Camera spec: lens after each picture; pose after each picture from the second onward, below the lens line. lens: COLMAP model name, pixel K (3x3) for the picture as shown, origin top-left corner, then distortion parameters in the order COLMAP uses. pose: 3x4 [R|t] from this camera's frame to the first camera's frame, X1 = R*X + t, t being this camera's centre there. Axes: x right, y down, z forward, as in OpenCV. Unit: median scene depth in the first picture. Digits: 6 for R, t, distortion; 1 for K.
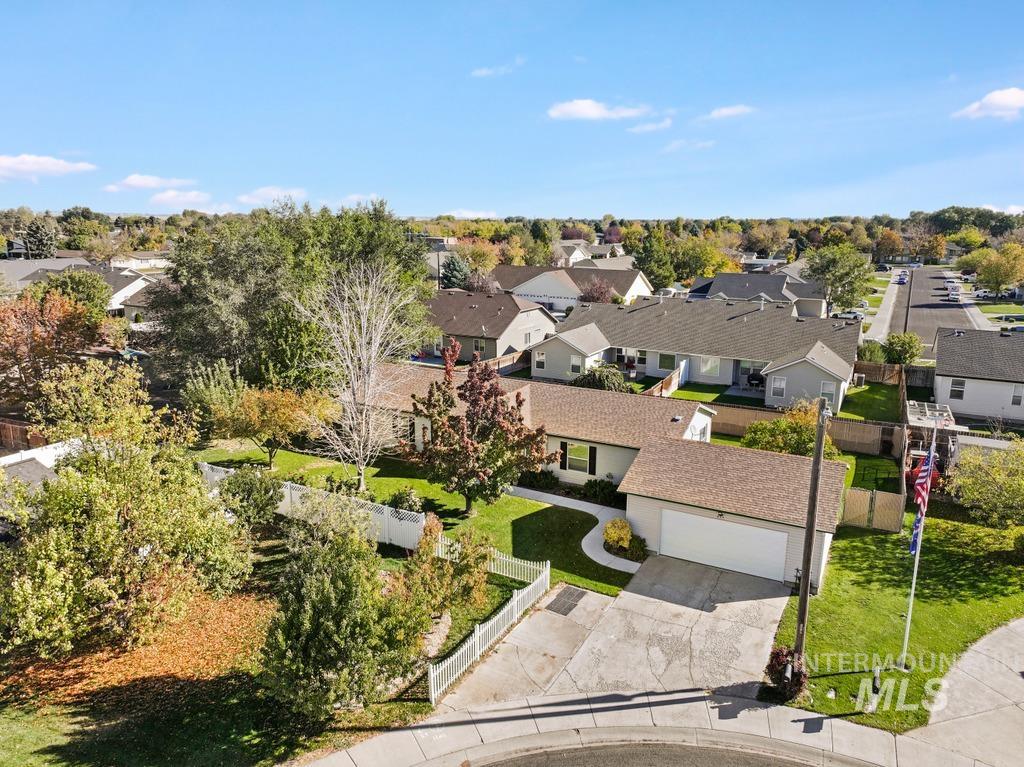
lens RADIAL K [[728.2, 0, 512.0], [0, 728.2, 383.5], [0, 0, 1]] dist [-0.001022, 0.002277]
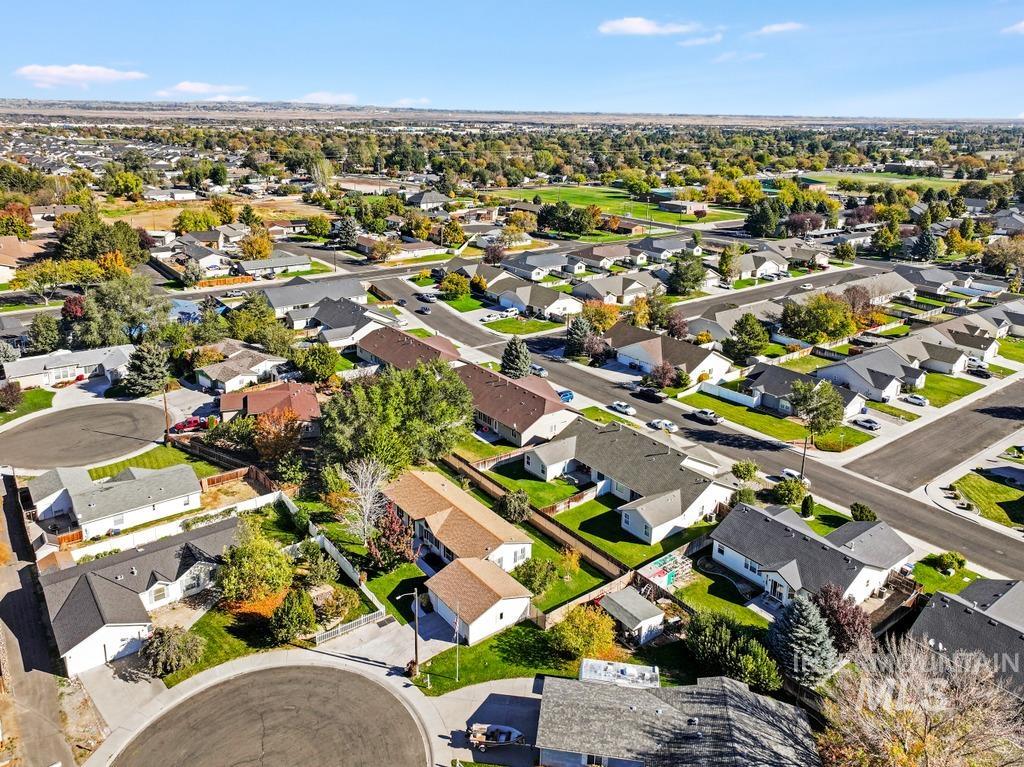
lens RADIAL K [[723.7, 0, 512.0], [0, 723.7, 383.5], [0, 0, 1]] dist [-0.000413, 0.003786]
pose [[0.914109, 0.157723, -0.373534, 1.393012], [-0.103583, 0.981512, 0.160951, -1.082394], [0.392014, -0.108435, 0.913547, -1.235515]]
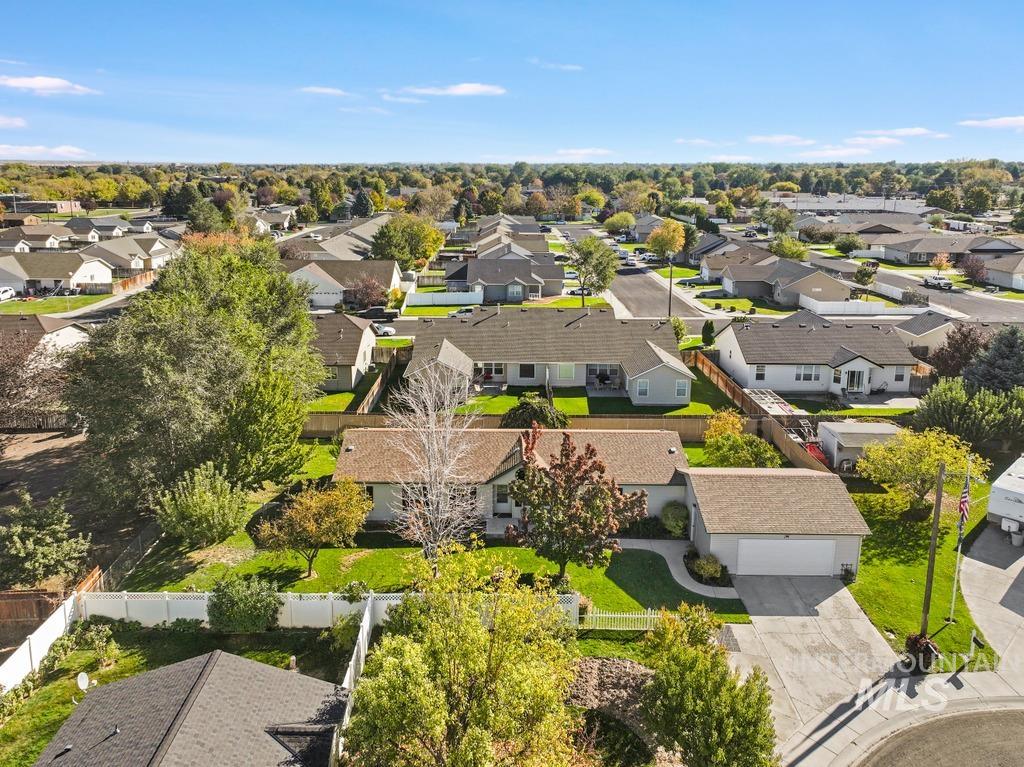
lens RADIAL K [[723.7, 0, 512.0], [0, 723.7, 383.5], [0, 0, 1]] dist [-0.000413, 0.003786]
pose [[0.879779, -0.138336, 0.454809, -0.732897], [0.106709, 0.989776, 0.094636, -0.279211], [-0.463251, -0.034726, 0.885546, 0.098424]]
